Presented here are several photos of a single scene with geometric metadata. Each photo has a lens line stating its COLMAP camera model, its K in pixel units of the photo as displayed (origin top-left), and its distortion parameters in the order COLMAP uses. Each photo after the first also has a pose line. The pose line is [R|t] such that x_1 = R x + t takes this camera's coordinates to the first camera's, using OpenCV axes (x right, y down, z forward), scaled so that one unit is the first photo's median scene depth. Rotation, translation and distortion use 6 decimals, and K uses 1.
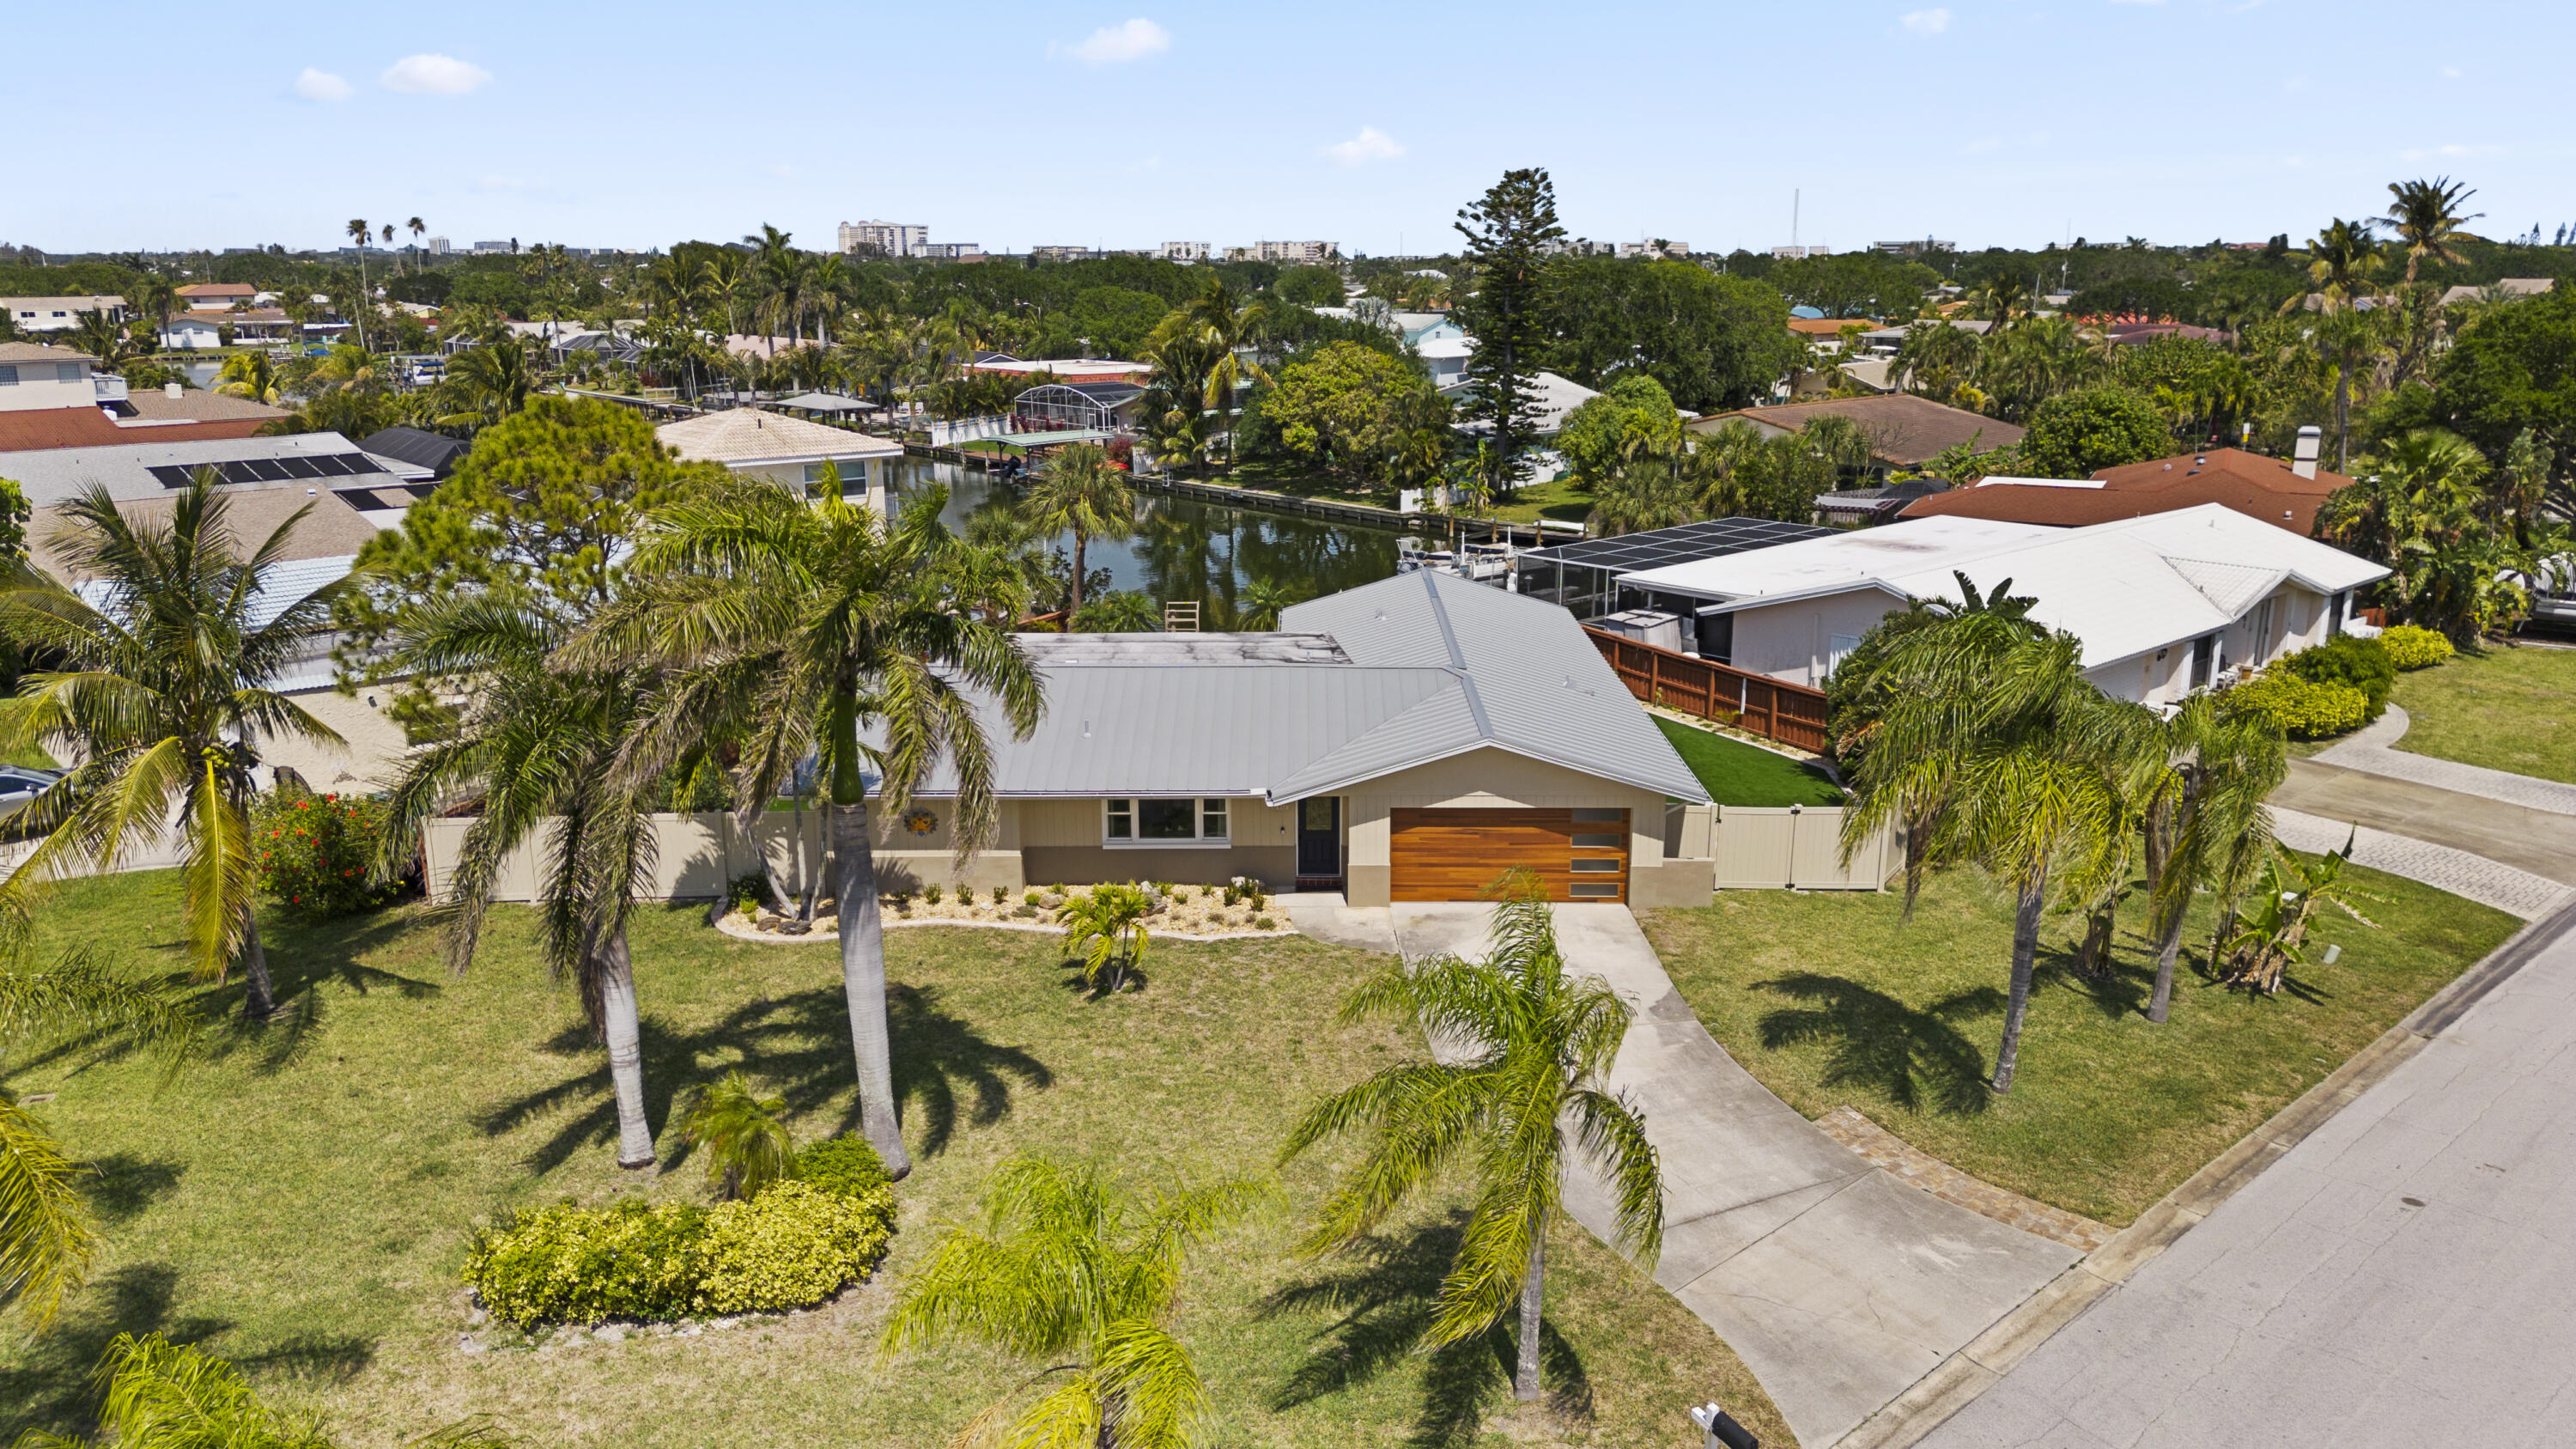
lens RADIAL K [[1788.6, 0, 1288.0], [0, 1788.6, 724.5], [0, 0, 1]] dist [0.073385, -0.068633]
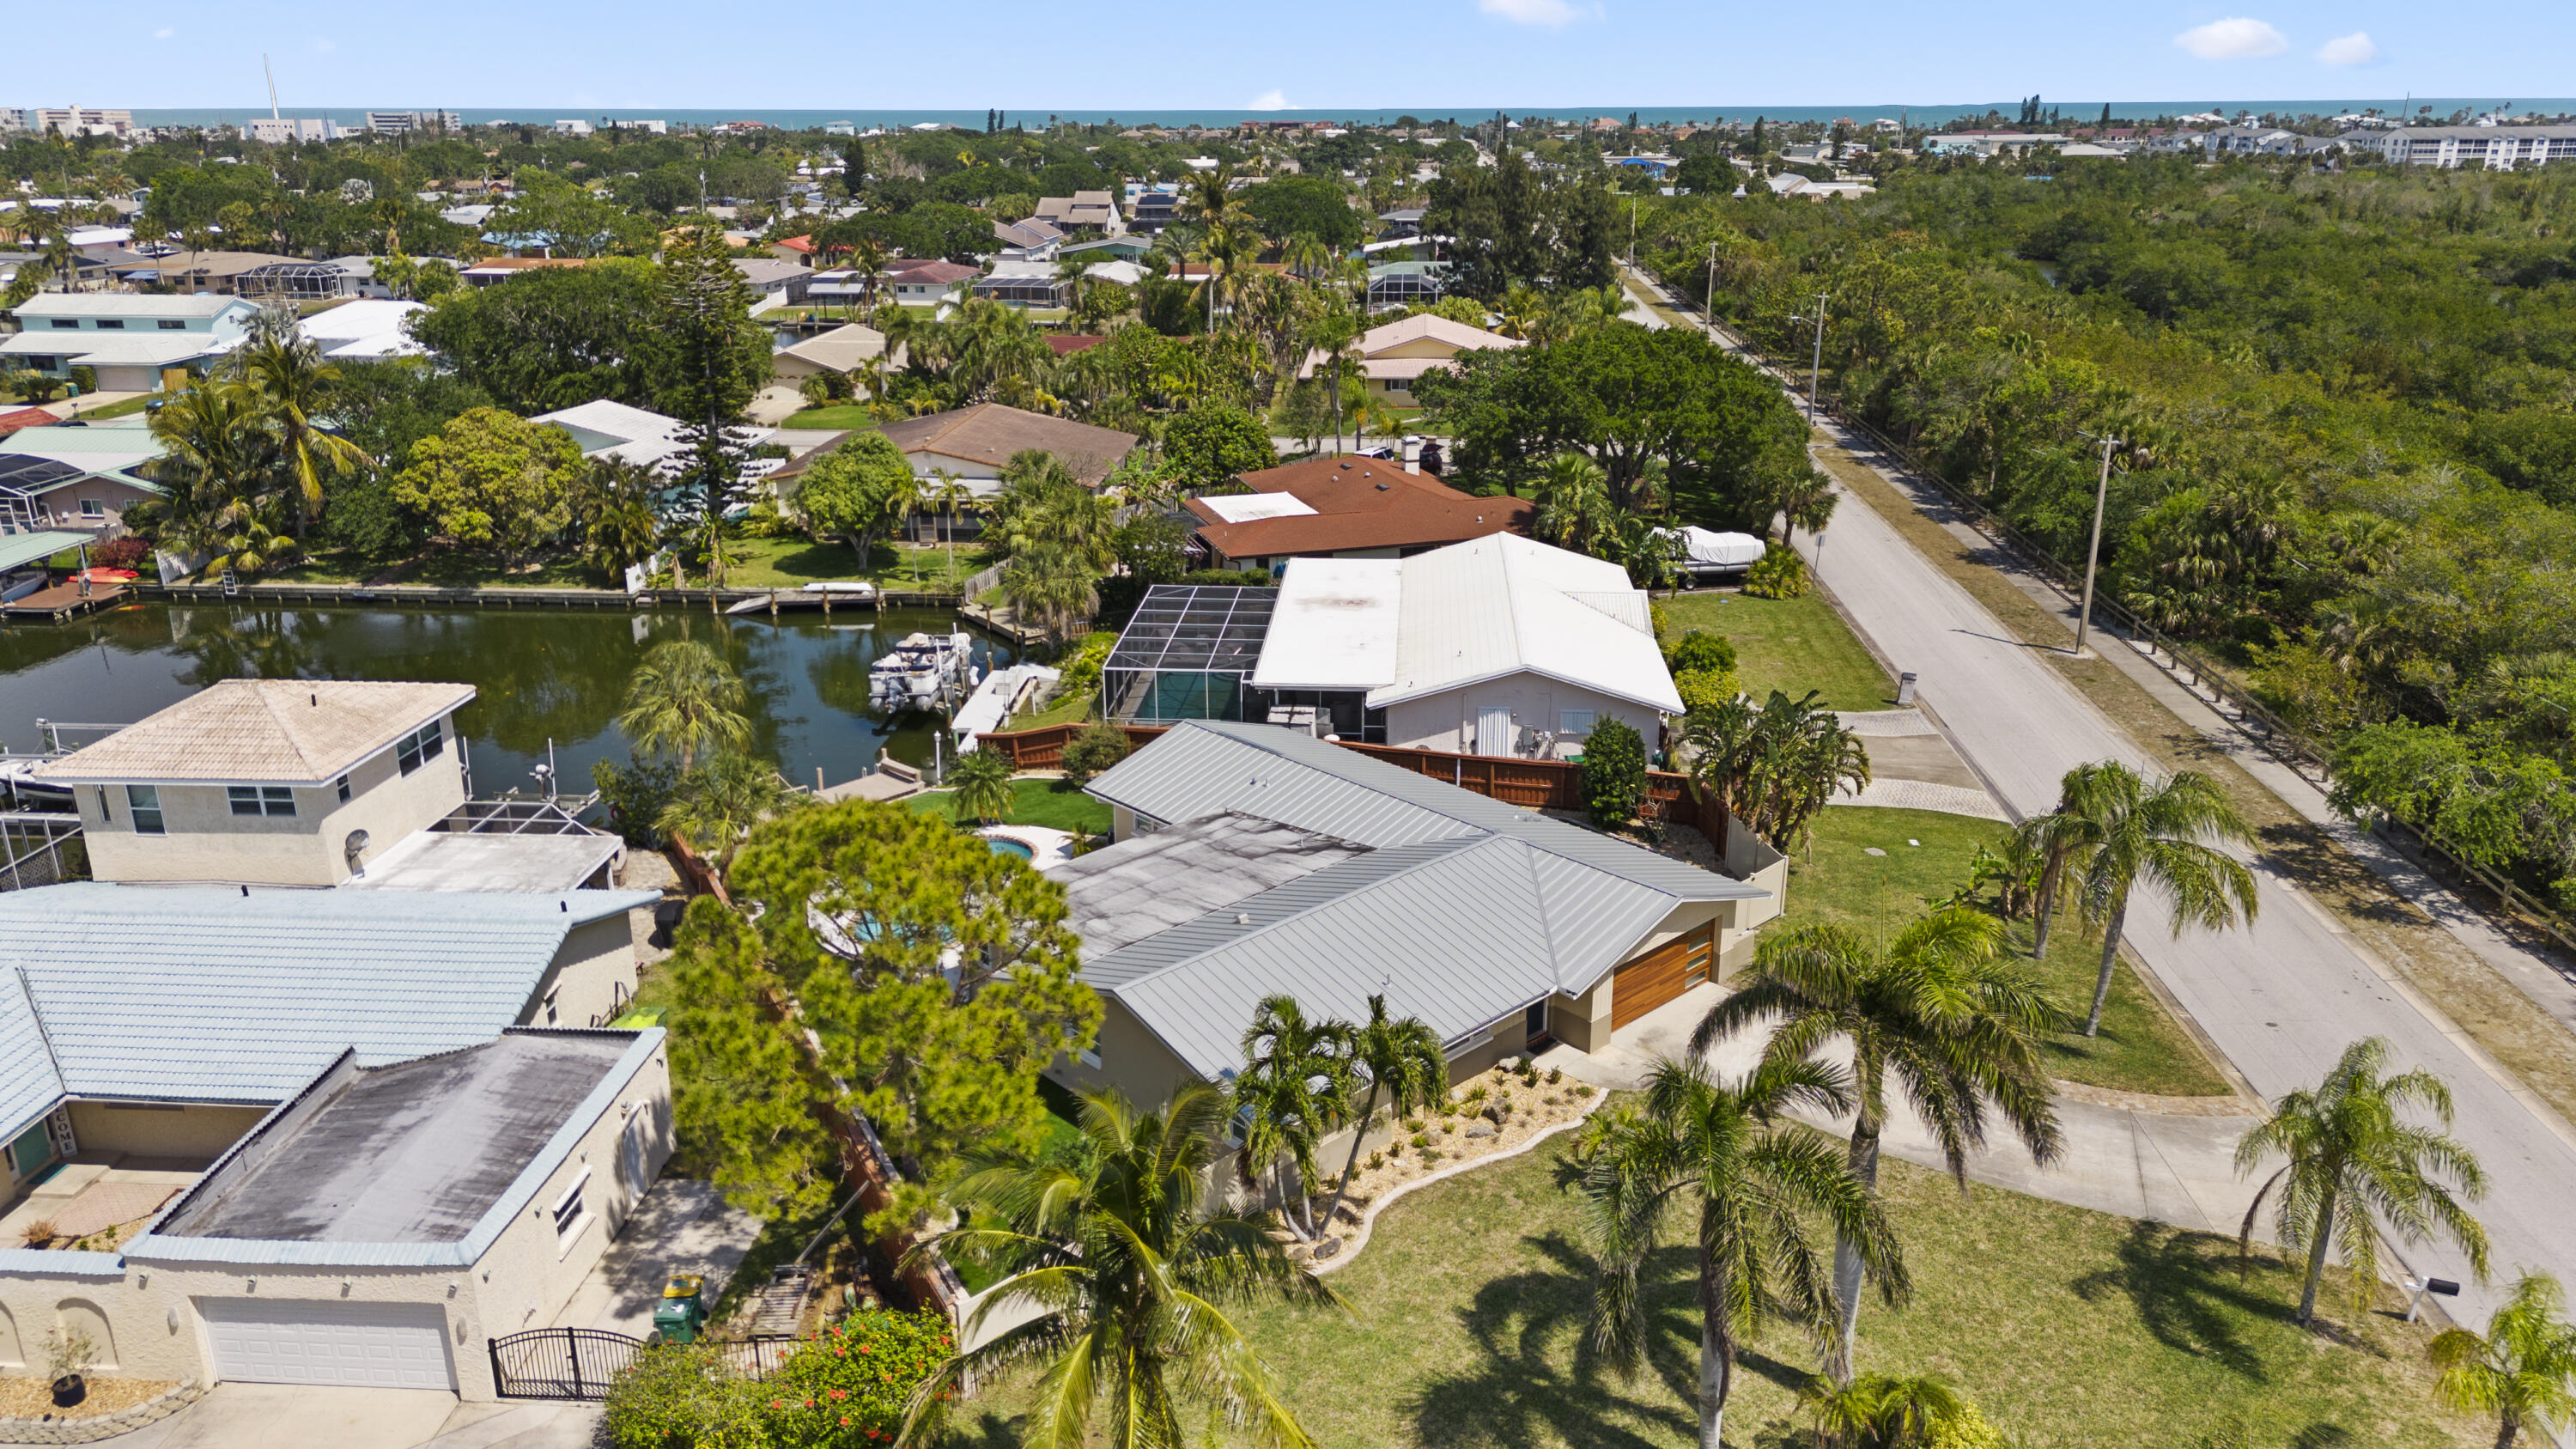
lens RADIAL K [[1788.6, 0, 1288.0], [0, 1788.6, 724.5], [0, 0, 1]] dist [0.073385, -0.068633]
pose [[0.716333, -0.222926, 0.661189, -0.673194], [0.173666, 0.974732, 0.140490, -0.253425], [-0.675801, 0.014188, 0.736948, 0.148544]]
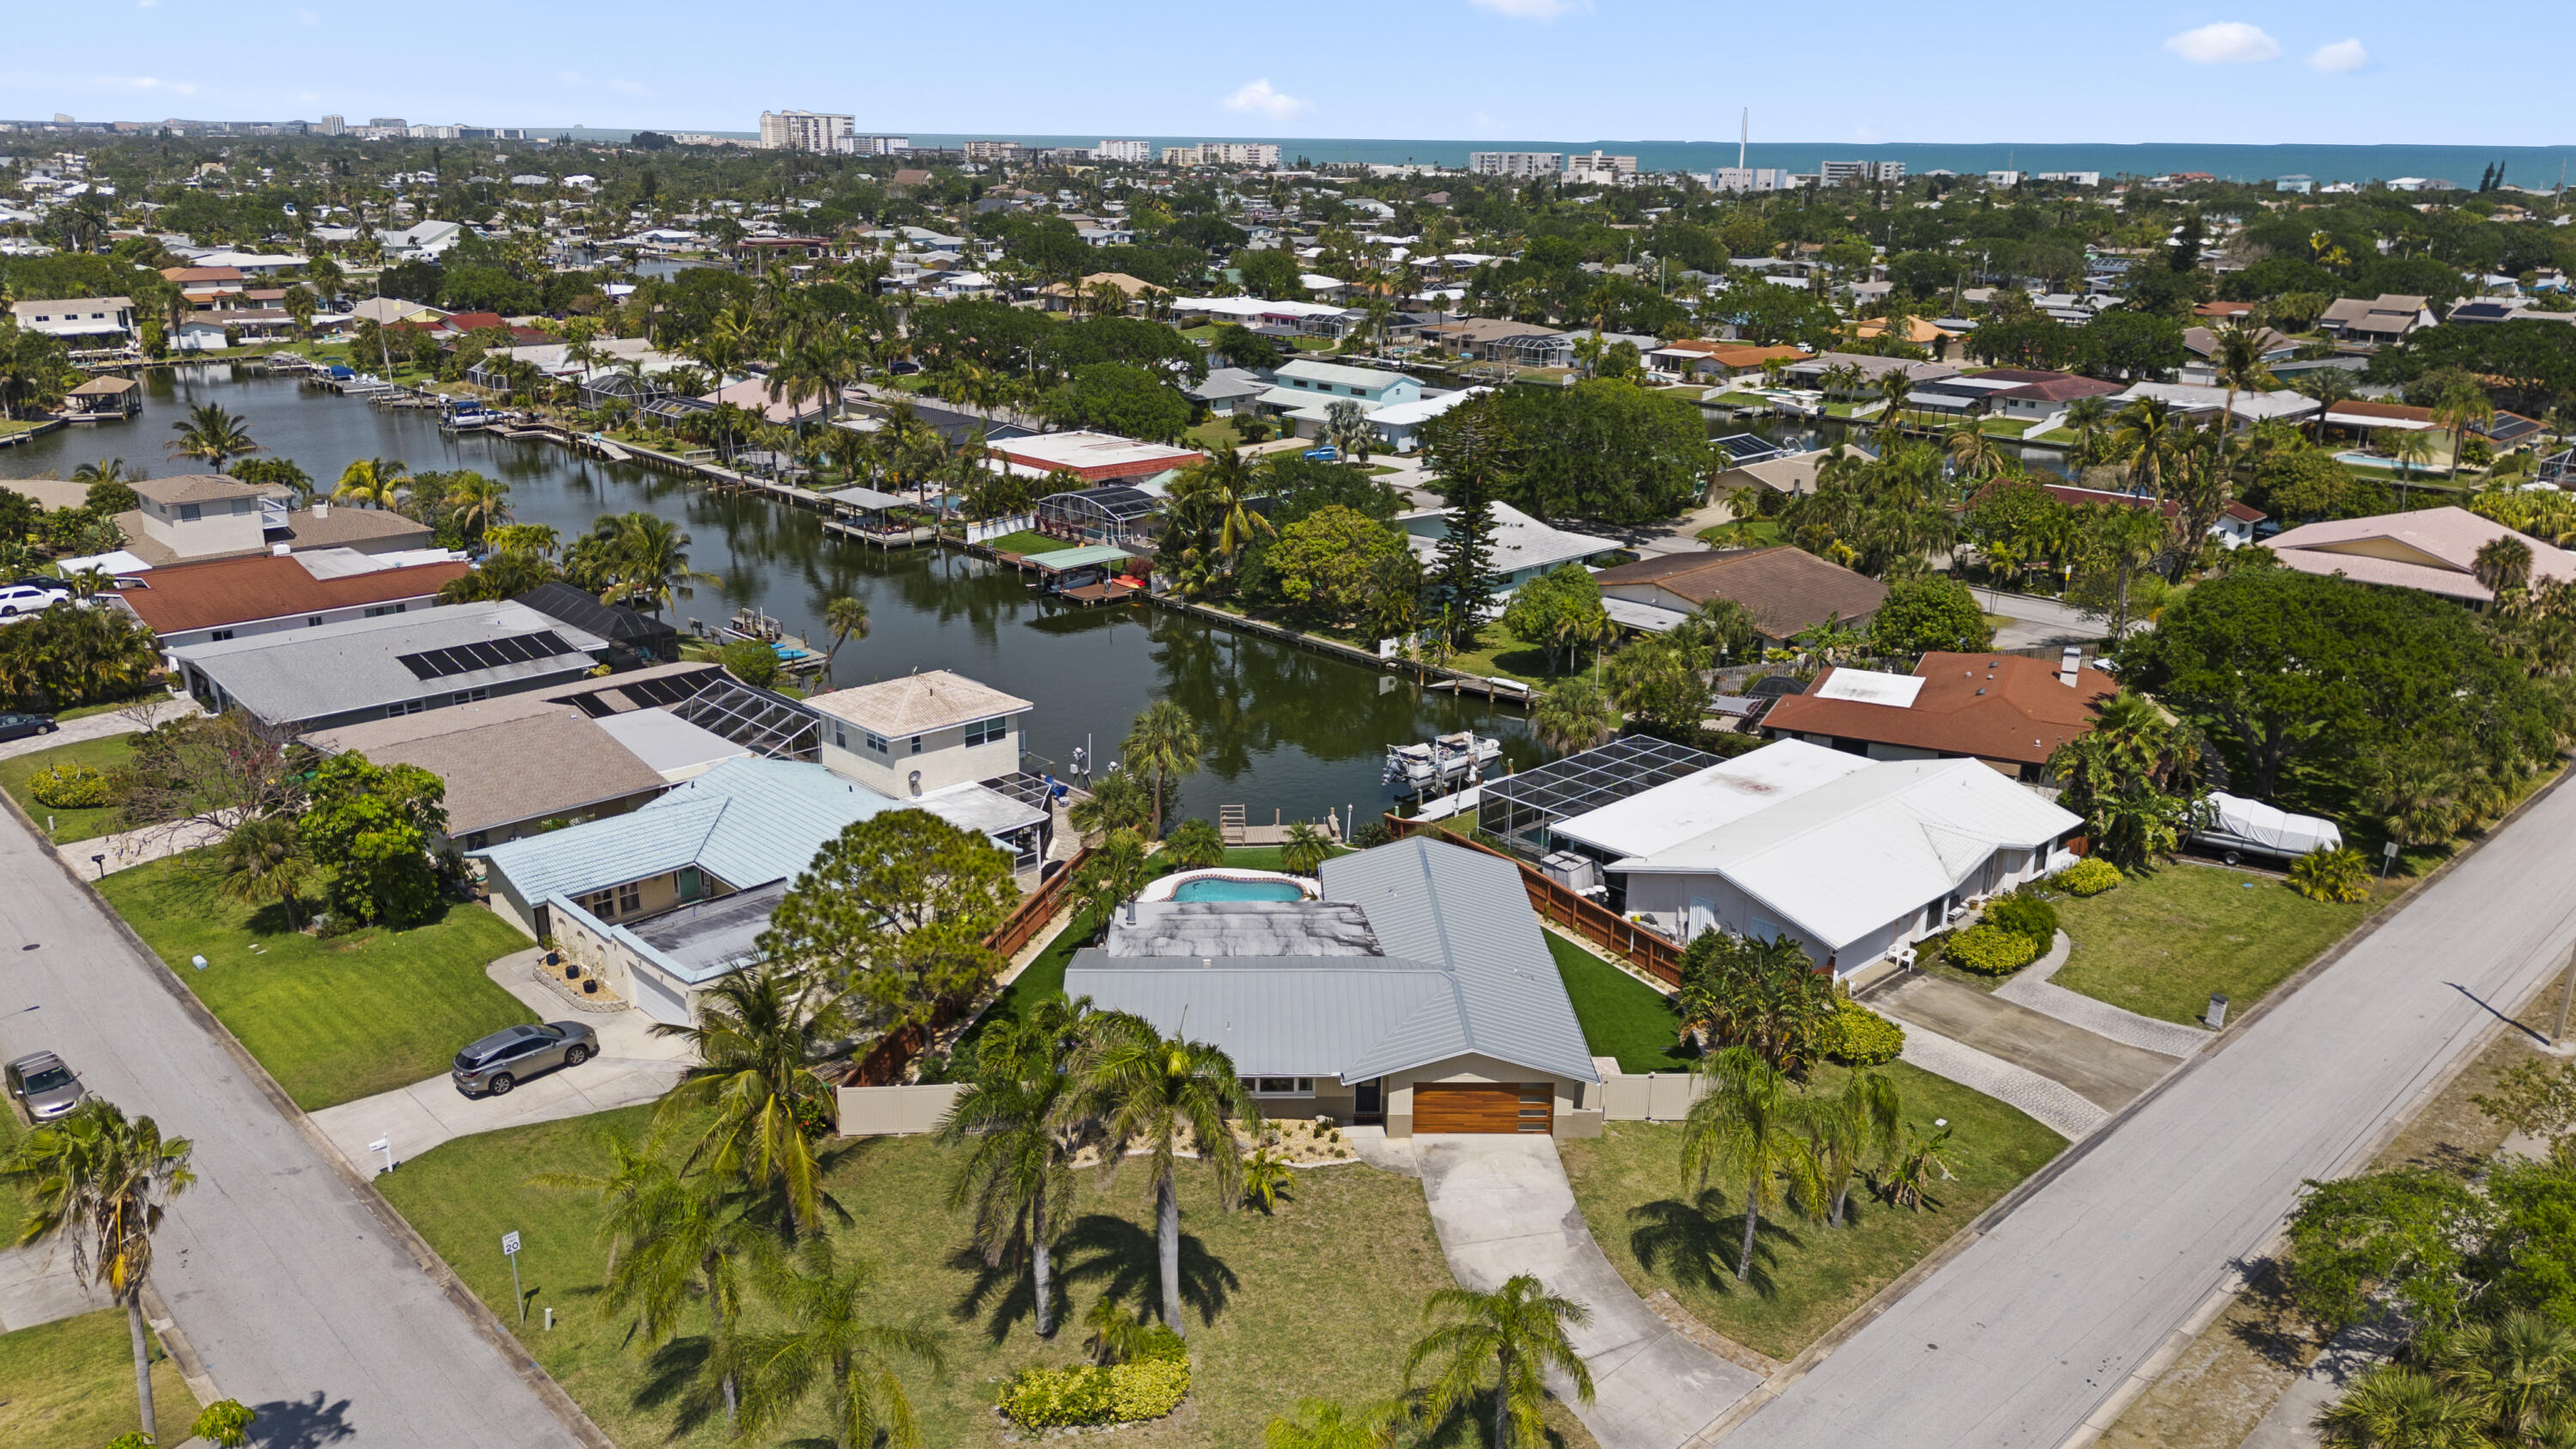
lens RADIAL K [[1829.2, 0, 1288.0], [0, 1829.2, 724.5], [0, 0, 1]] dist [0.073812, -0.075725]
pose [[0.999411, 0.001973, 0.034269, -0.089693], [-0.003774, 0.998609, 0.052592, -0.282636], [-0.034117, -0.052690, 0.998028, -0.526144]]
